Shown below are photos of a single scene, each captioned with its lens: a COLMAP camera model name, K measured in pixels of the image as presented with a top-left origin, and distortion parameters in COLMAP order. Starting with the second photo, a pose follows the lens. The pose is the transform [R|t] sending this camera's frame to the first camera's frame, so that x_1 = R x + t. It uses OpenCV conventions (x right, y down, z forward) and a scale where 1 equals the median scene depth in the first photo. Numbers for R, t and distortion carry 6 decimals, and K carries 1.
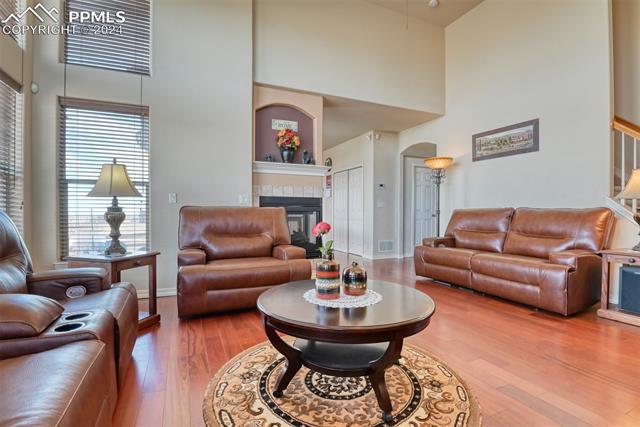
lens RADIAL K [[309.3, 0, 330.7], [0, 309.3, 218.4], [0, 0, 1]] dist [-0.022575, -0.004321]
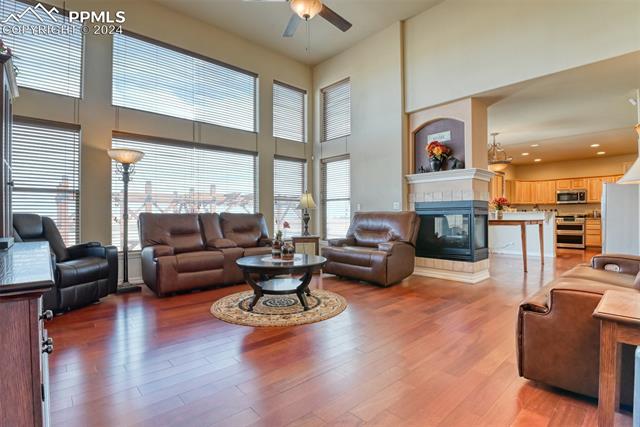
lens RADIAL K [[309.3, 0, 318.1], [0, 309.3, 217.2], [0, 0, 1]] dist [-0.022575, -0.004321]
pose [[0.296220, 0.003129, -0.955115, 1.661400], [-0.015227, 0.999883, -0.001447, -0.011585], [0.954998, 0.014972, 0.296233, 0.546597]]
